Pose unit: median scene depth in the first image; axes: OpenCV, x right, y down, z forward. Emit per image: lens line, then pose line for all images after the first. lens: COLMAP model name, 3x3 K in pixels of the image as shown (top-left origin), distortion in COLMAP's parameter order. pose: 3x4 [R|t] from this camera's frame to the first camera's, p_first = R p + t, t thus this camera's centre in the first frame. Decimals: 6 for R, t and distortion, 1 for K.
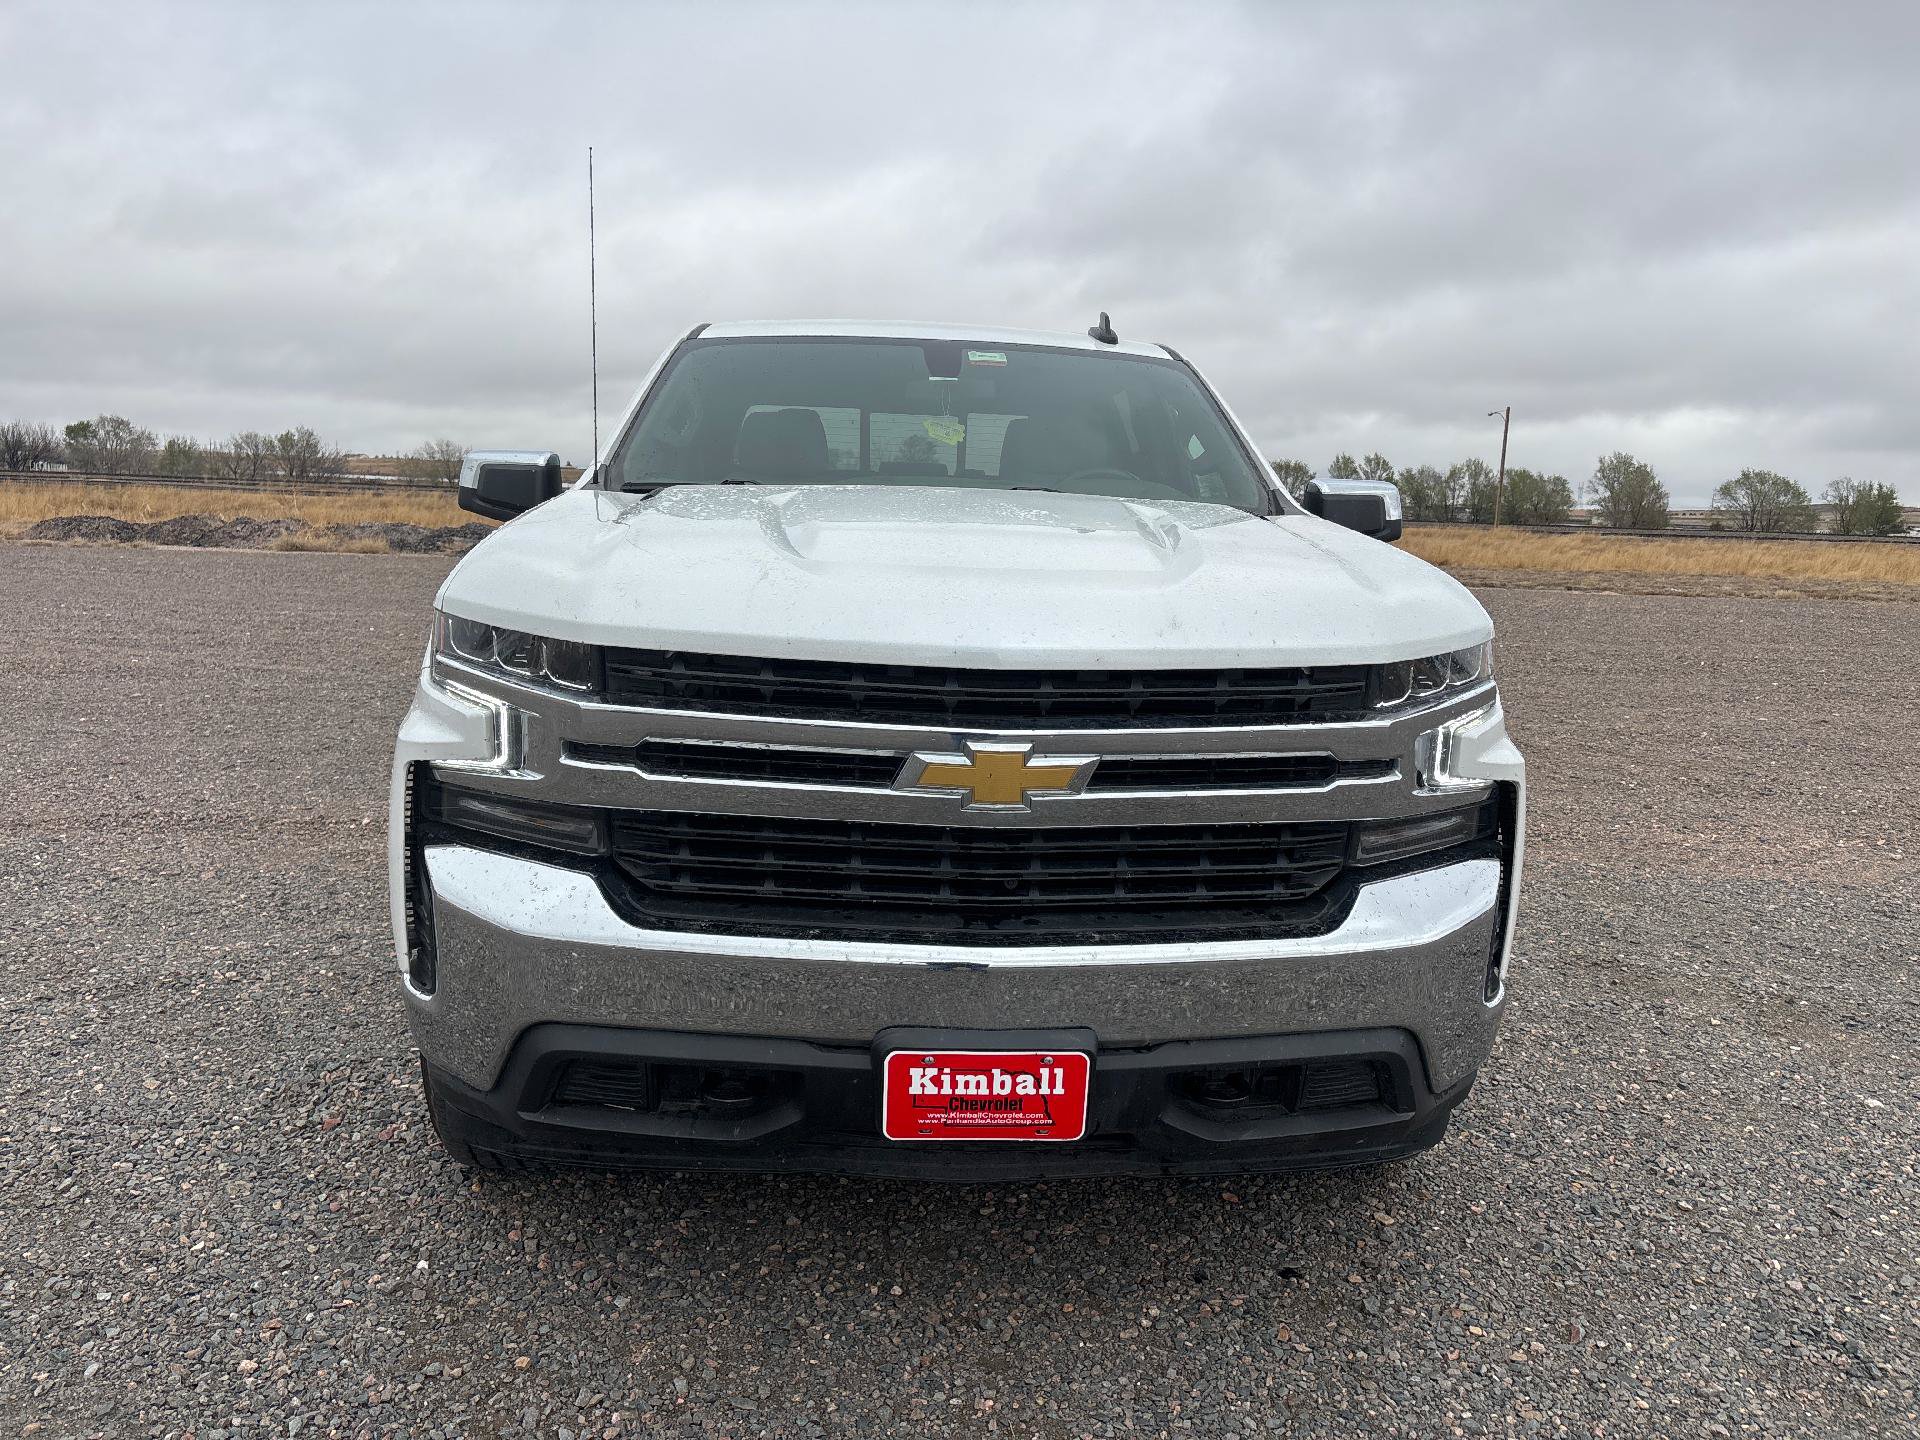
lens RADIAL K [[1449.8, 0, 958.6], [0, 1449.8, 592.1], [0, 0, 1]] dist [0.075723, -0.091380]
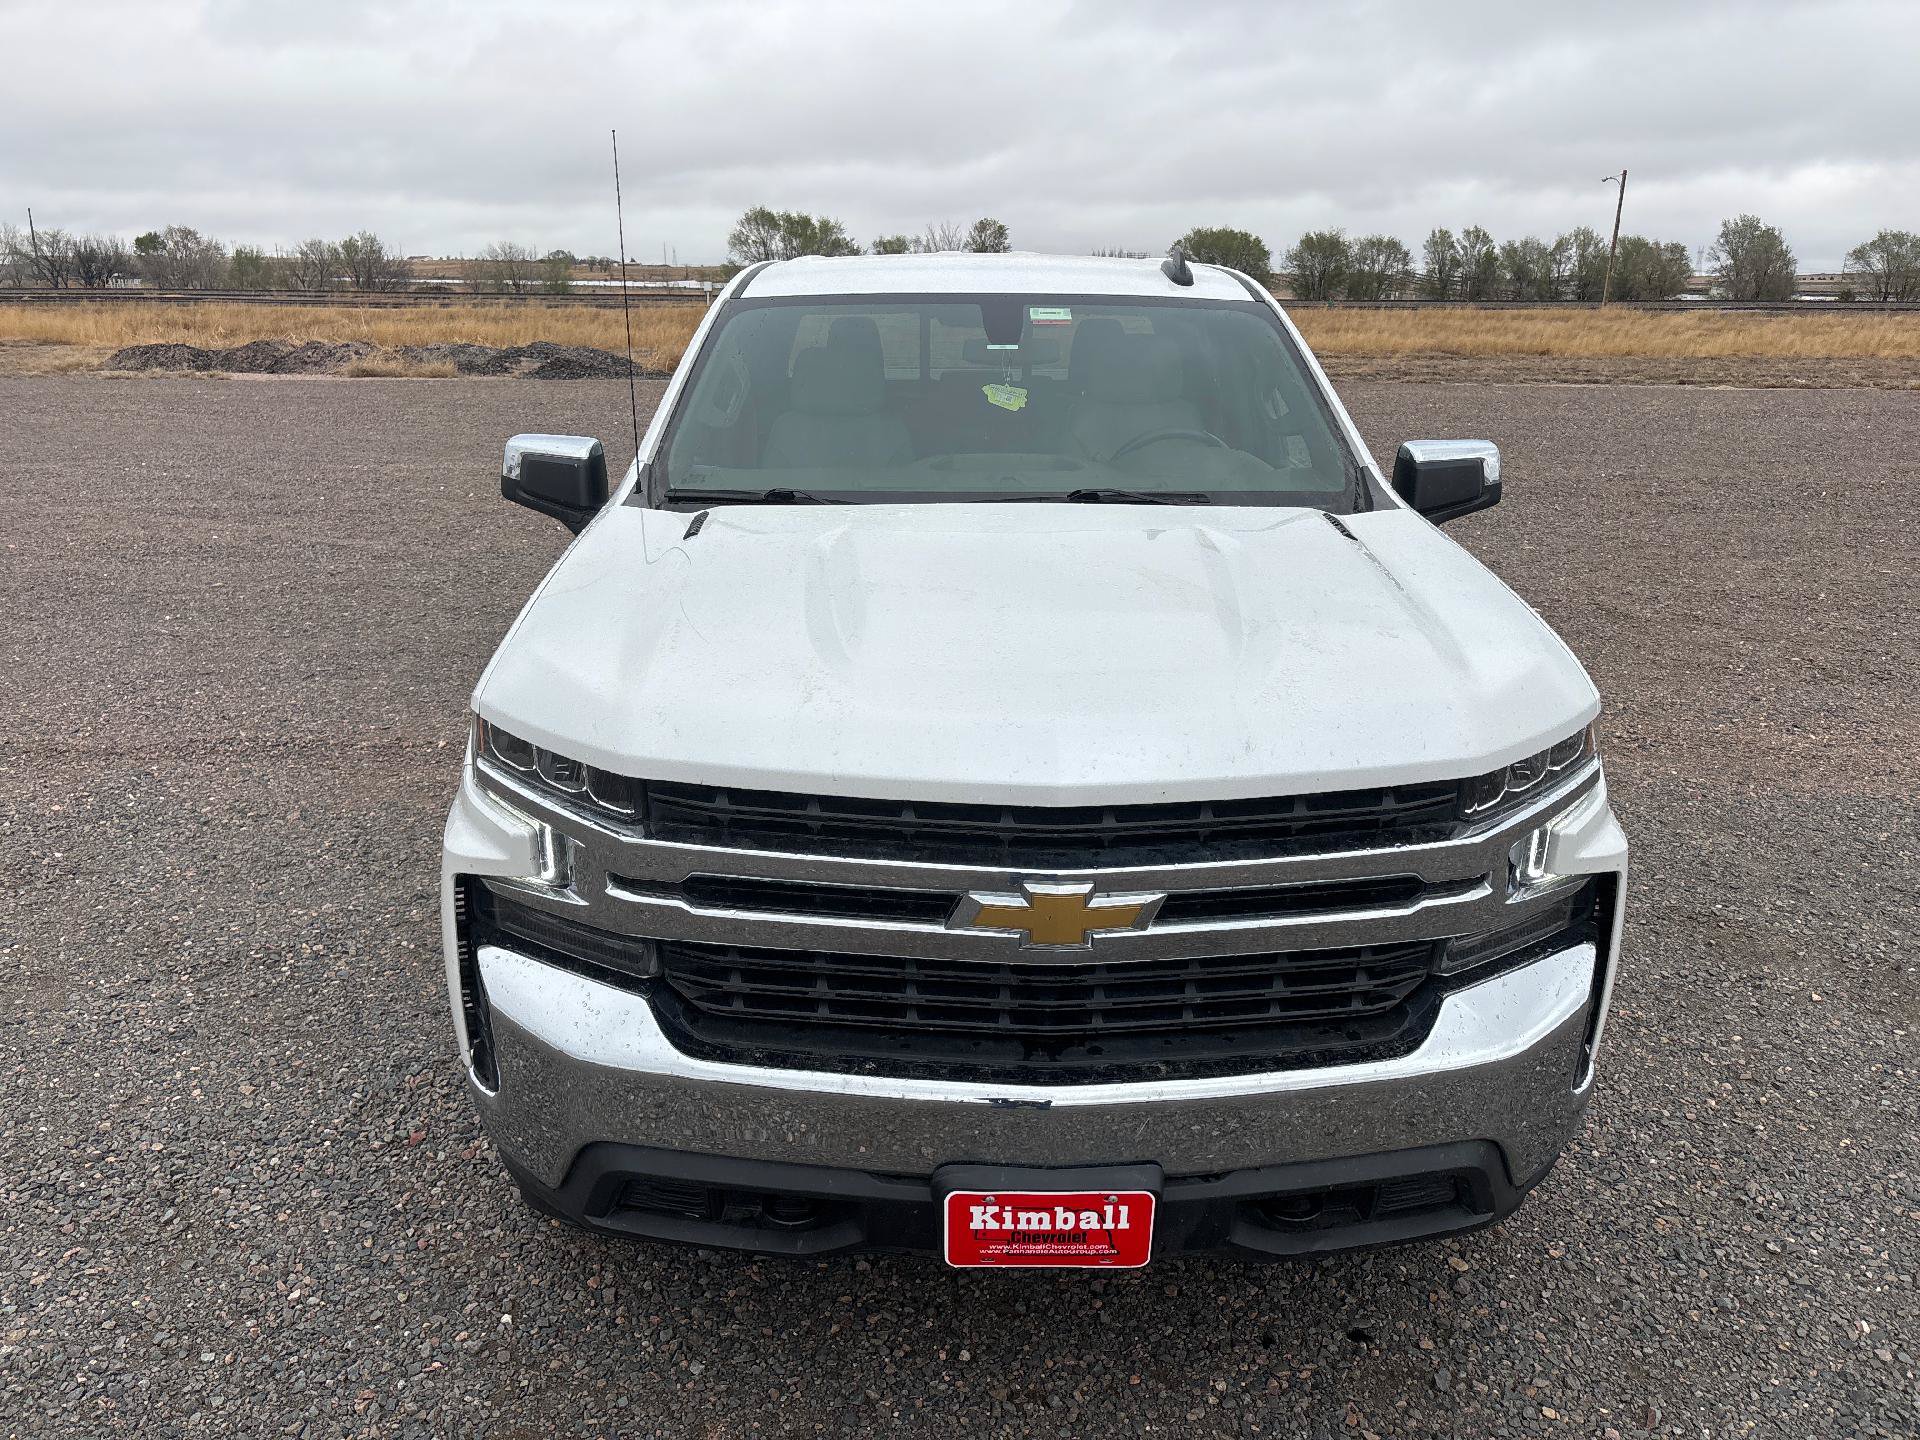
lens RADIAL K [[1461.2, 0, 934.1], [0, 1461.2, 613.3], [0, 0, 1]] dist [0.084222, -0.100148]
pose [[0.997637, -0.010863, -0.067842, 0.011404], [0.021222, 0.987859, 0.153894, -0.180591], [0.065346, -0.154970, 0.985756, 0.065401]]
